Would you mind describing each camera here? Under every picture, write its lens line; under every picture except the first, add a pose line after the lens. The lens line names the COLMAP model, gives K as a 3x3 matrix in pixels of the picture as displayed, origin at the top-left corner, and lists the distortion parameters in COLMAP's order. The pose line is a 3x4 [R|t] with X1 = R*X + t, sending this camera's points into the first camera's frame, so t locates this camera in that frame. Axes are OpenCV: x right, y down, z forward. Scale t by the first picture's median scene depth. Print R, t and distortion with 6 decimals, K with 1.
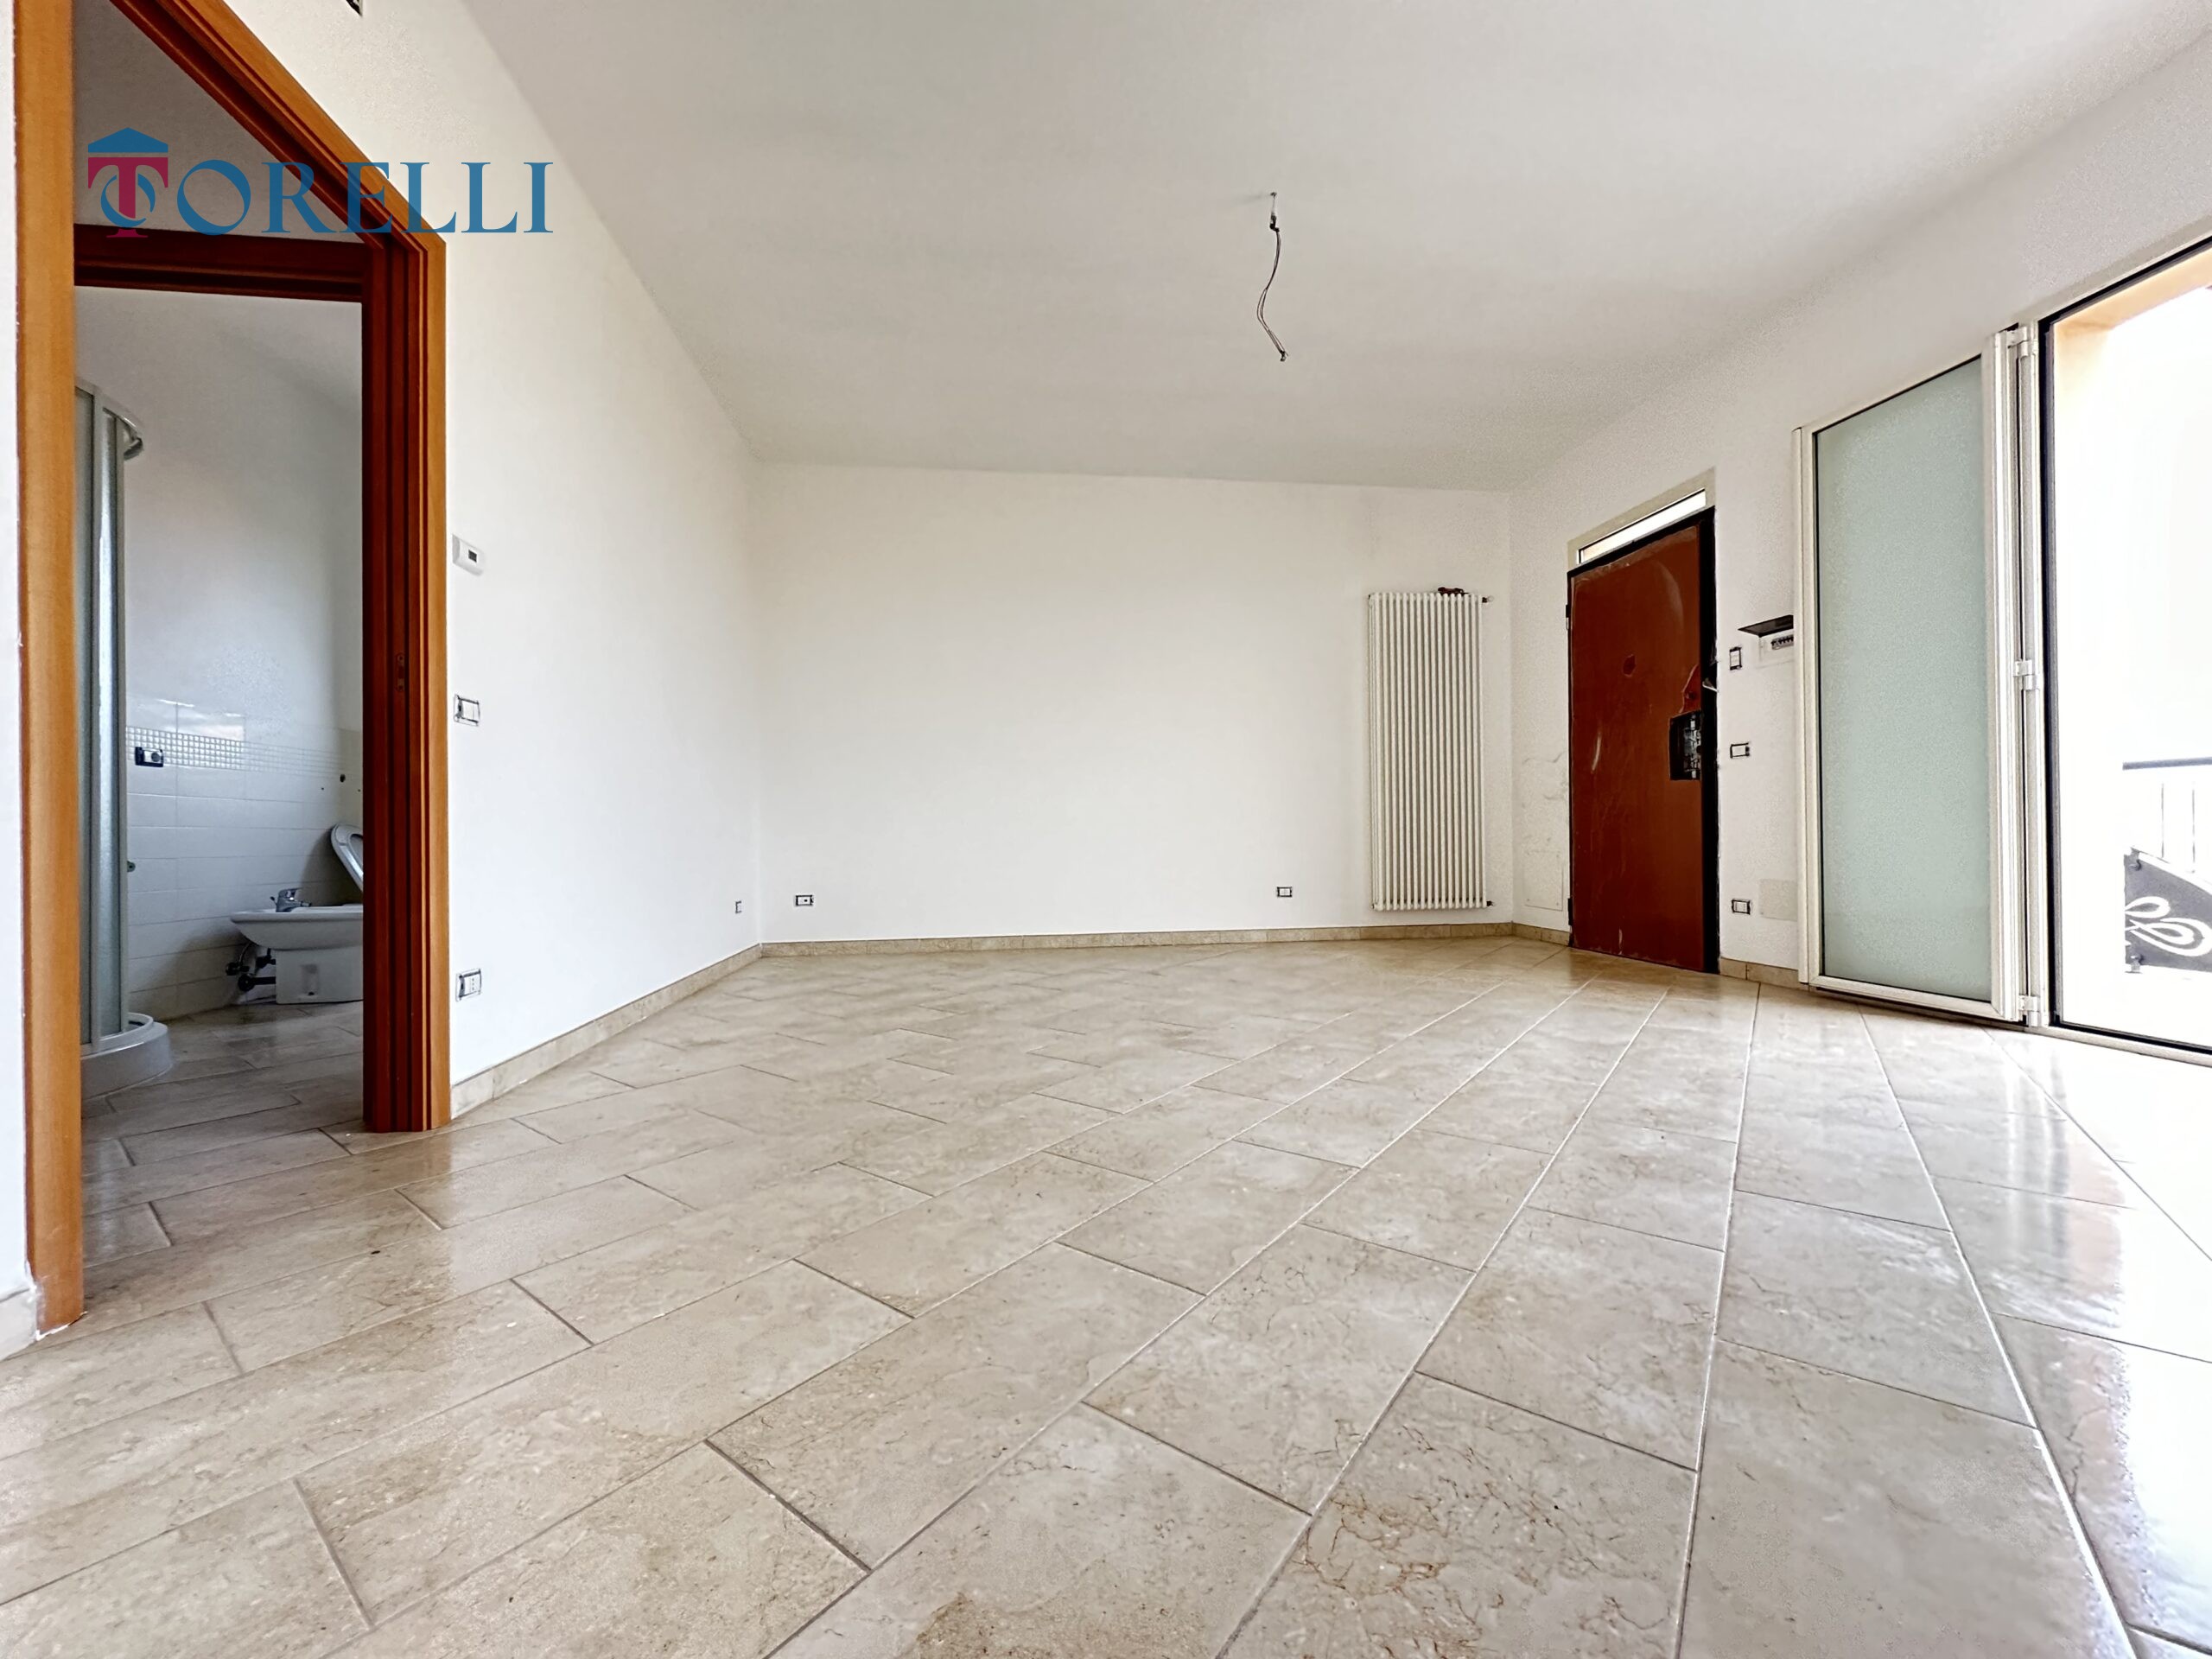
lens RADIAL K [[877.3, 0, 1110.0], [0, 877.3, 830.2], [0, 0, 1]] dist [-0.001499, 0.000278]
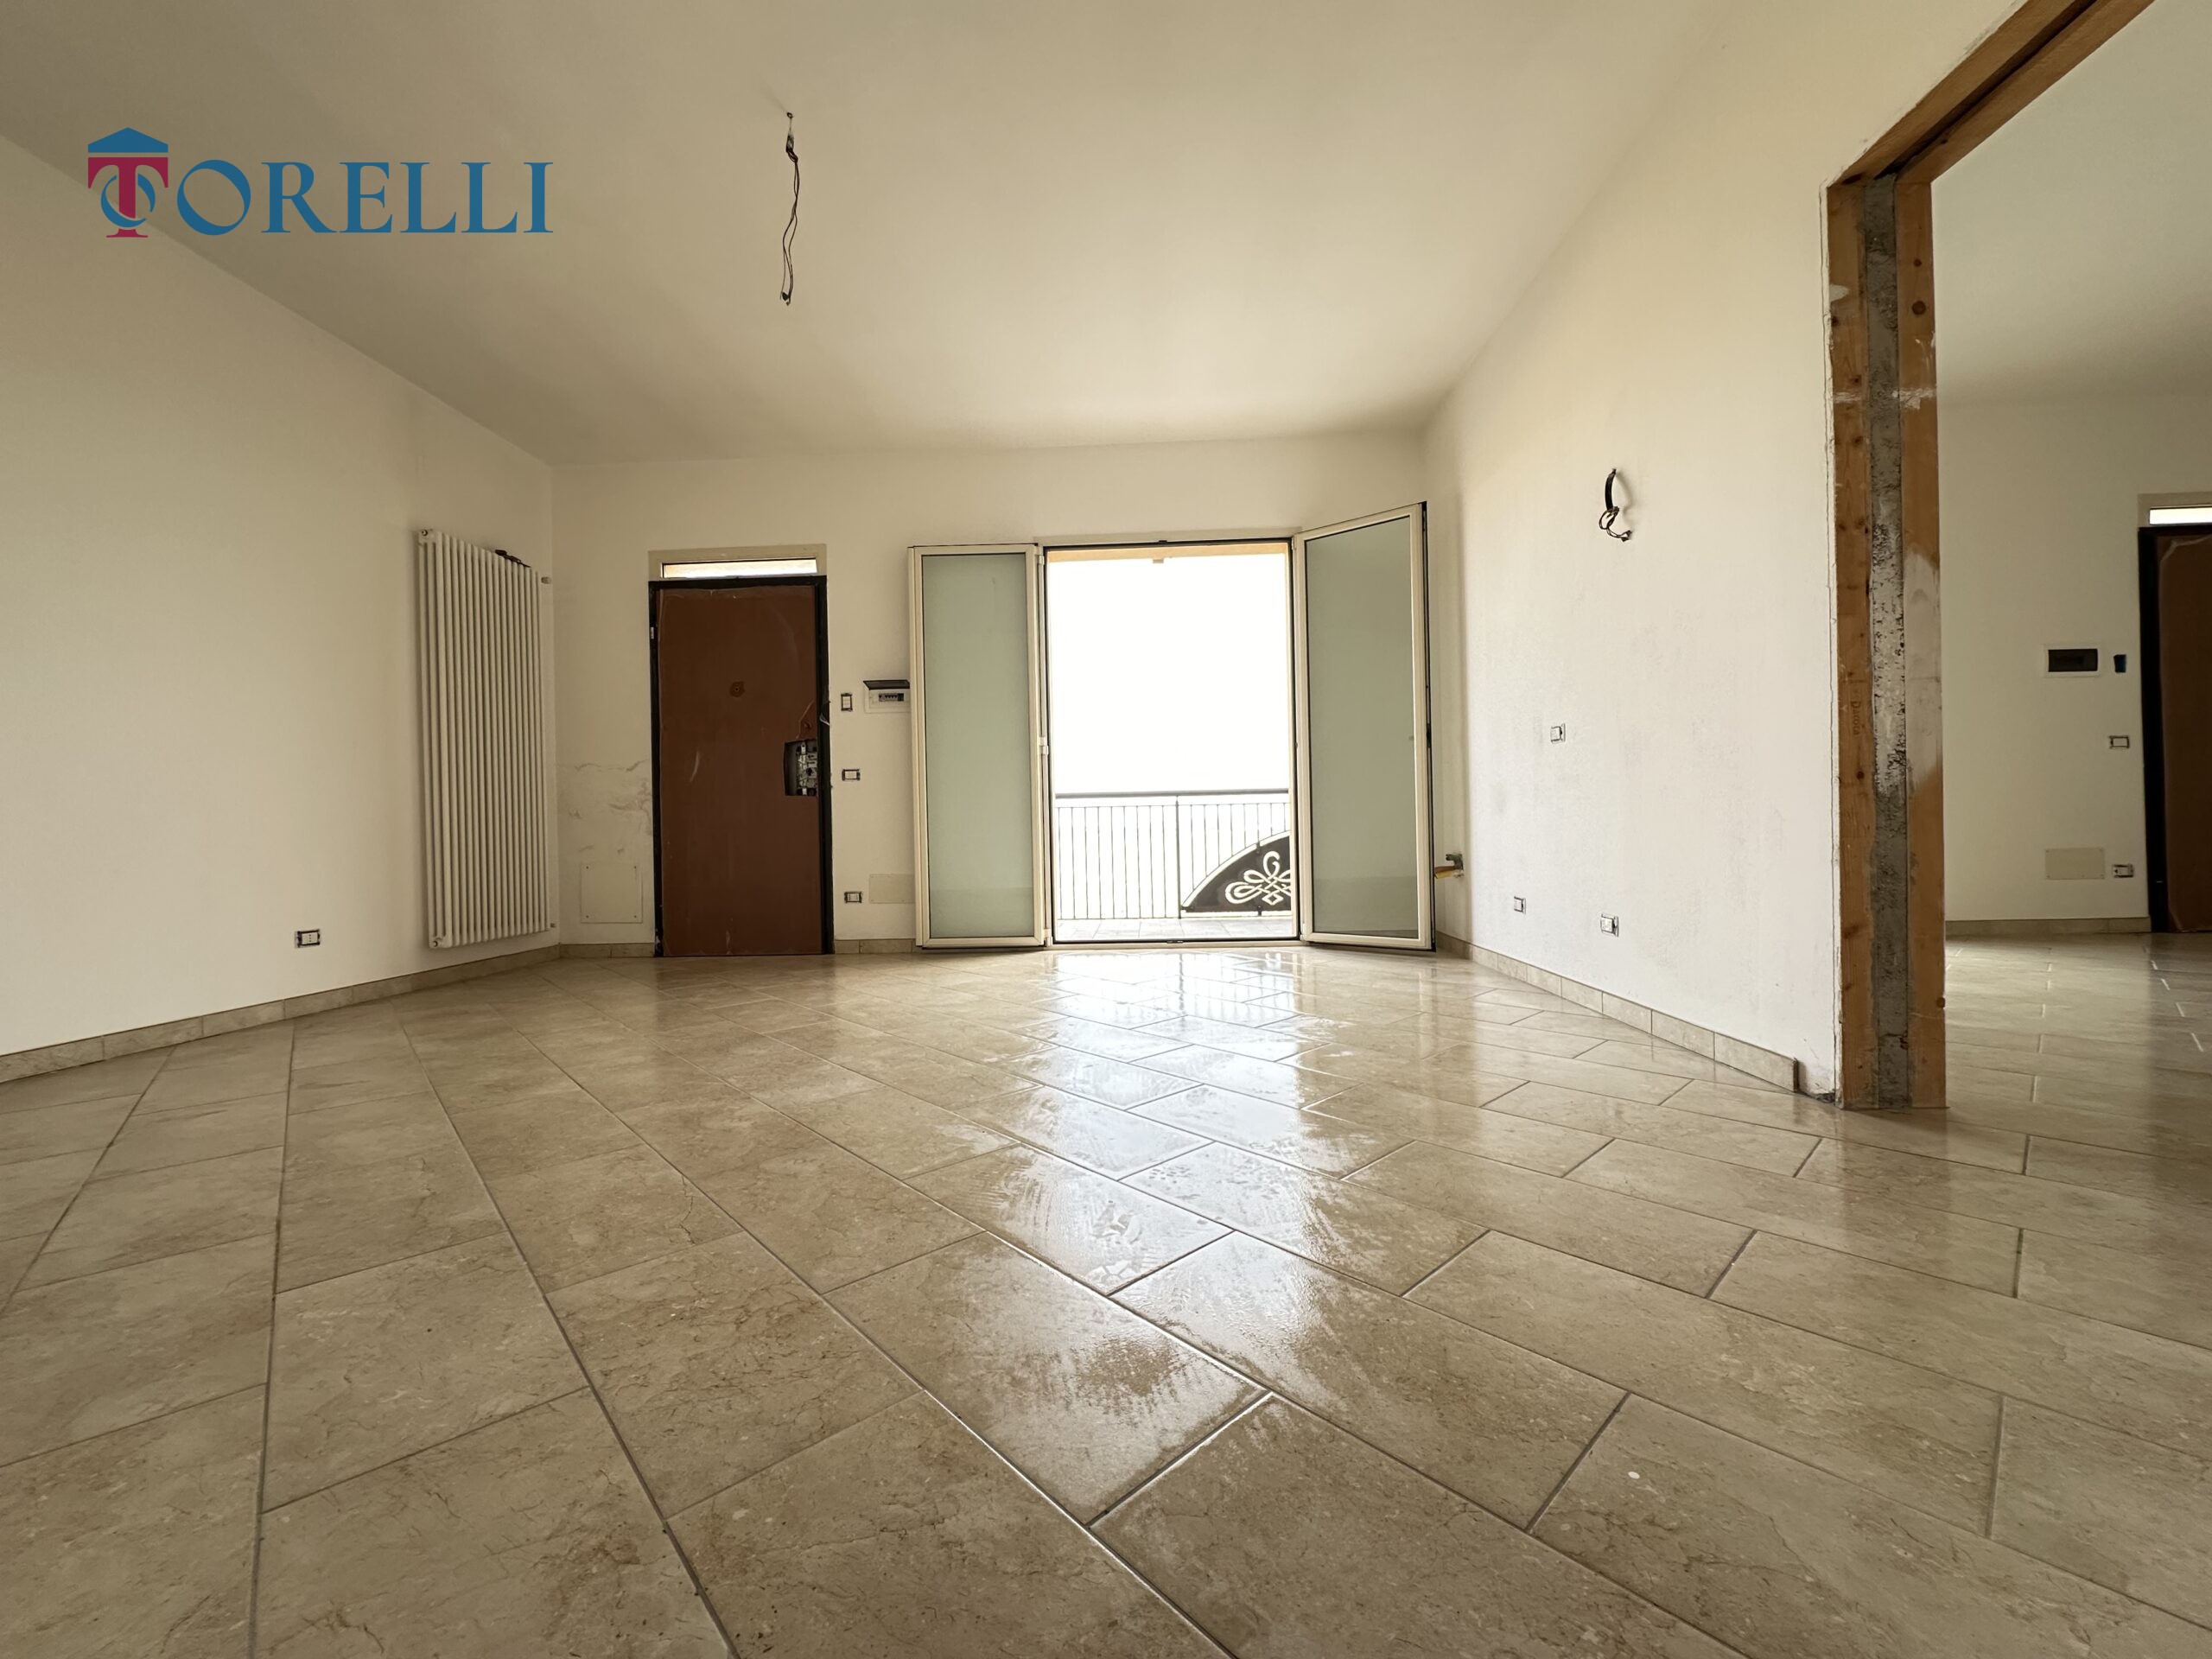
lens RADIAL K [[877.3, 0, 1110.3], [0, 877.3, 825.4], [0, 0, 1]] dist [-0.001499, 0.000278]
pose [[0.175622, 0.011196, 0.984394, -0.457859], [0.015704, 0.999776, -0.014172, 0.006619], [-0.984332, 0.017948, 0.175407, 0.397405]]
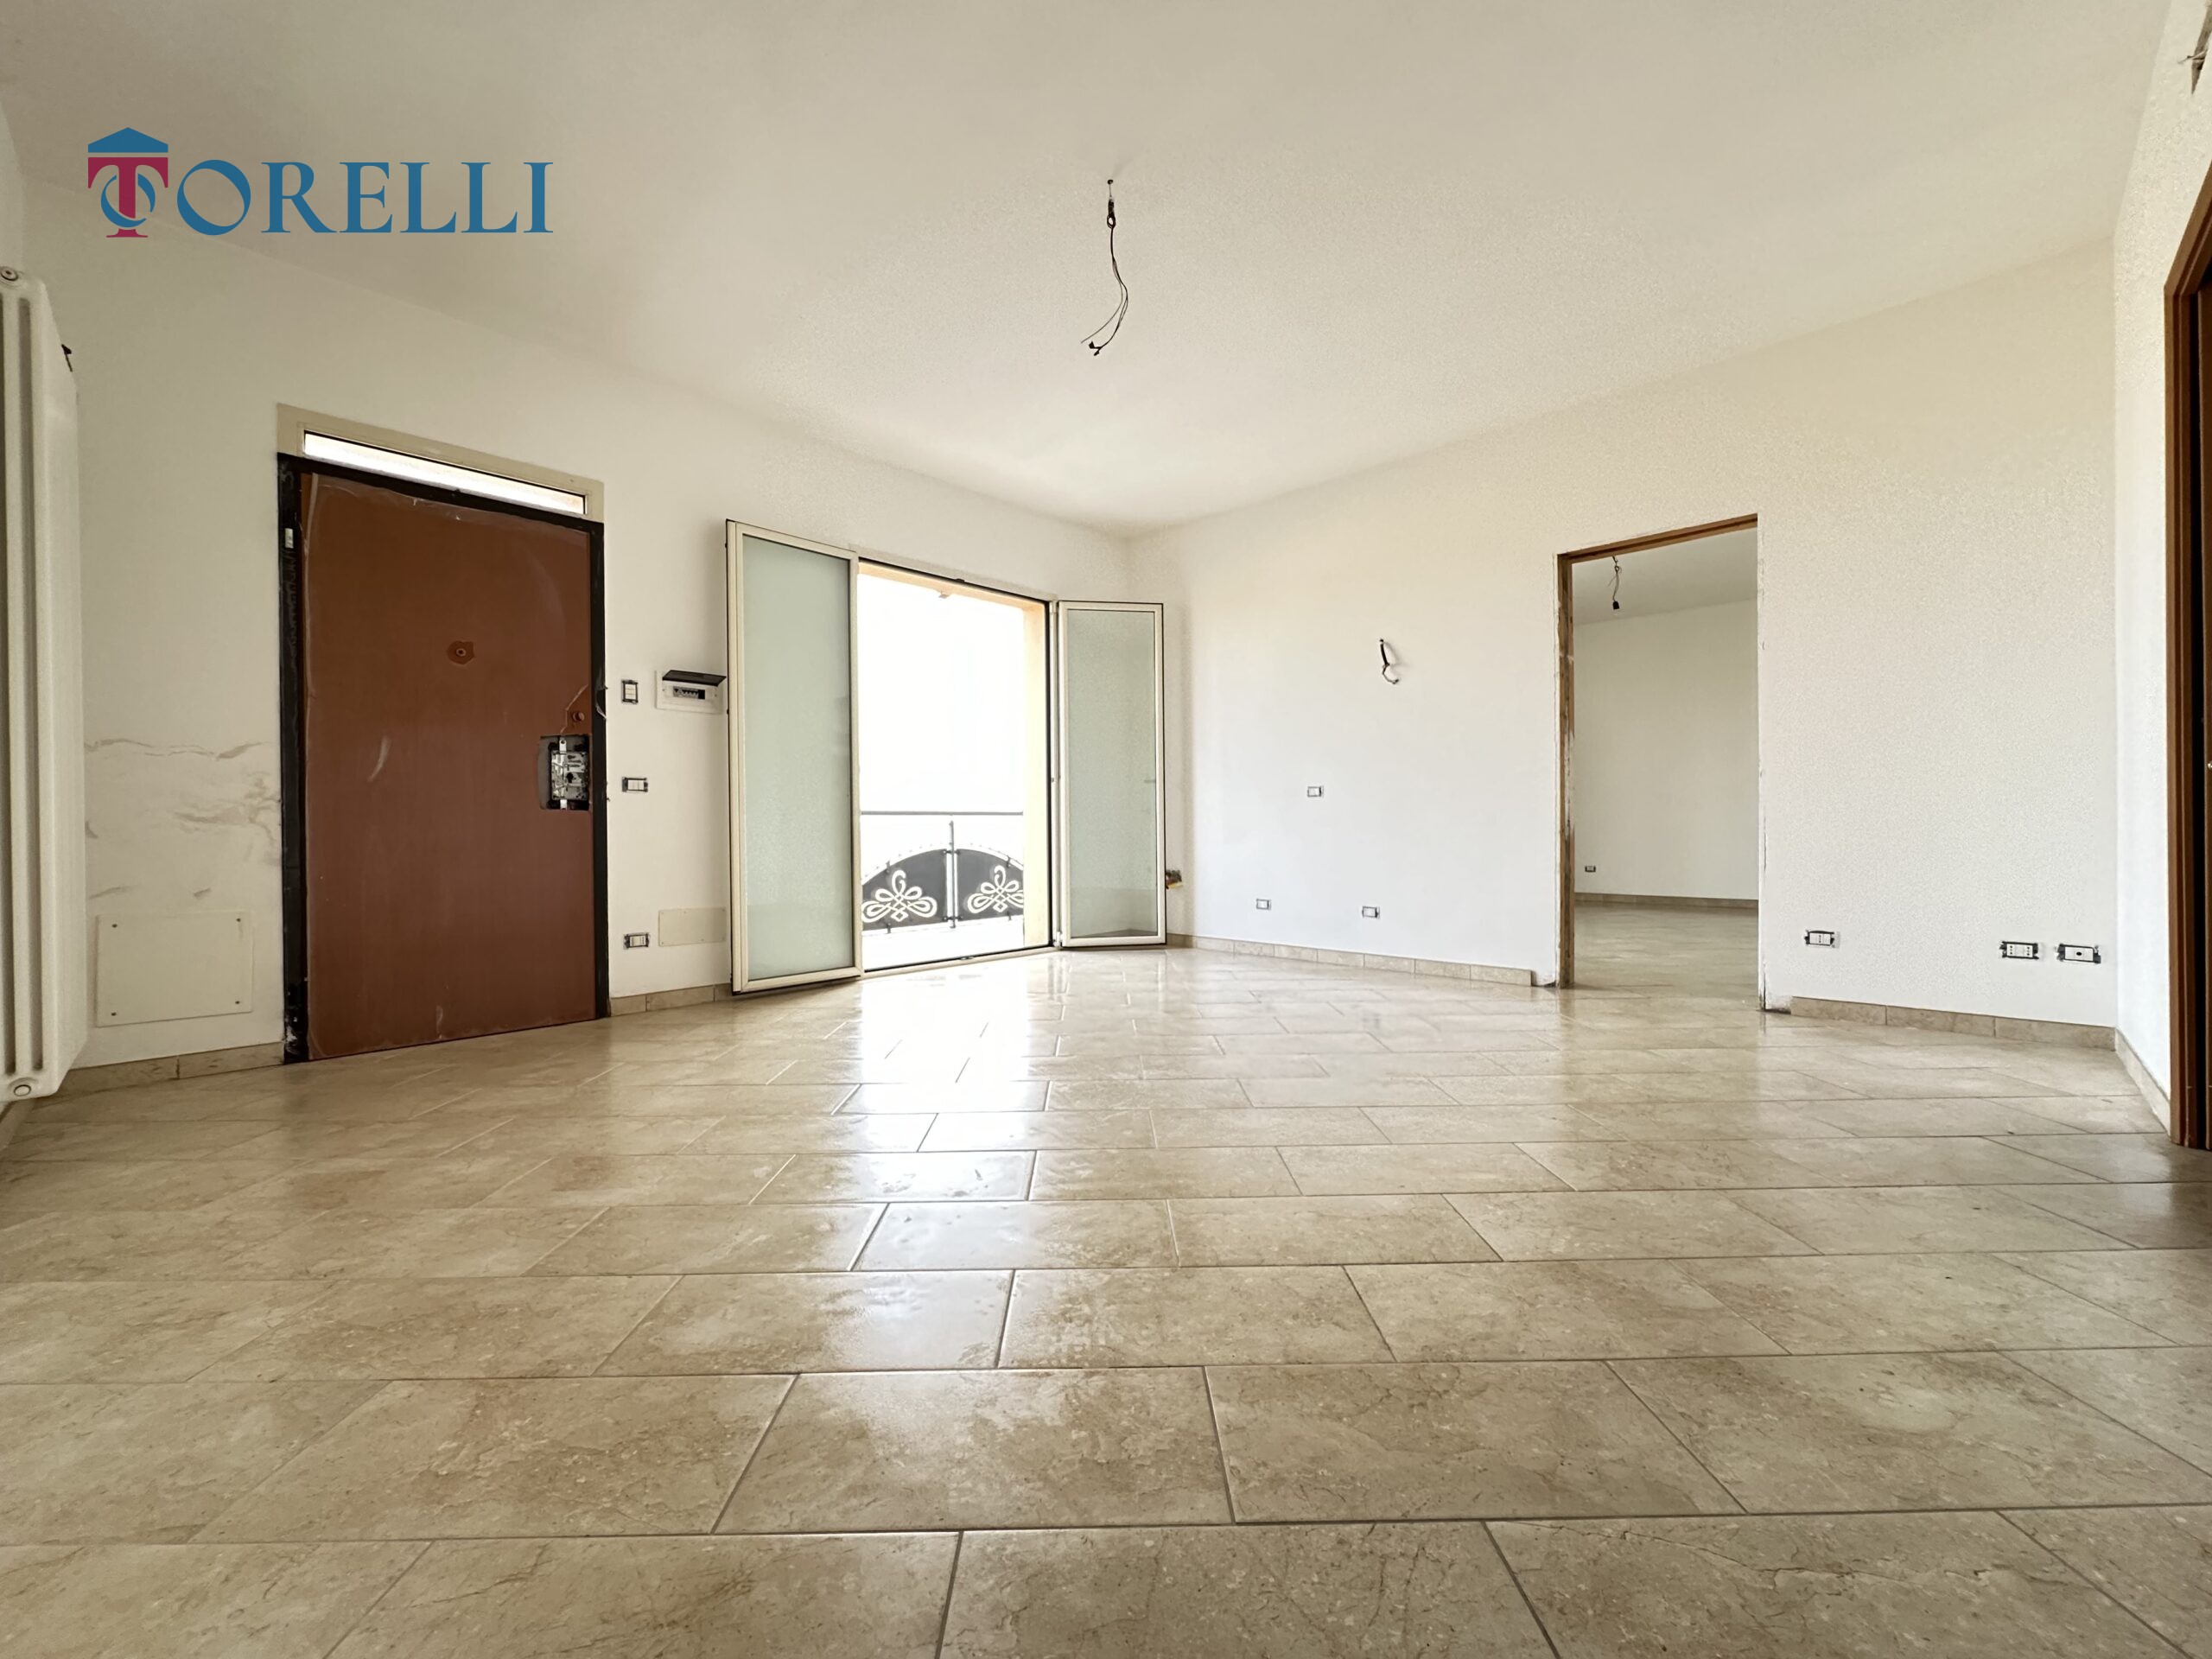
lens RADIAL K [[877.3, 0, 1111.5], [0, 877.3, 826.6], [0, 0, 1]] dist [-0.001499, 0.000278]
pose [[-0.616496, 0.019261, 0.787122, -0.393355], [0.013834, 0.999811, -0.013630, -0.021295], [-0.787236, 0.002487, -0.616647, 1.160711]]
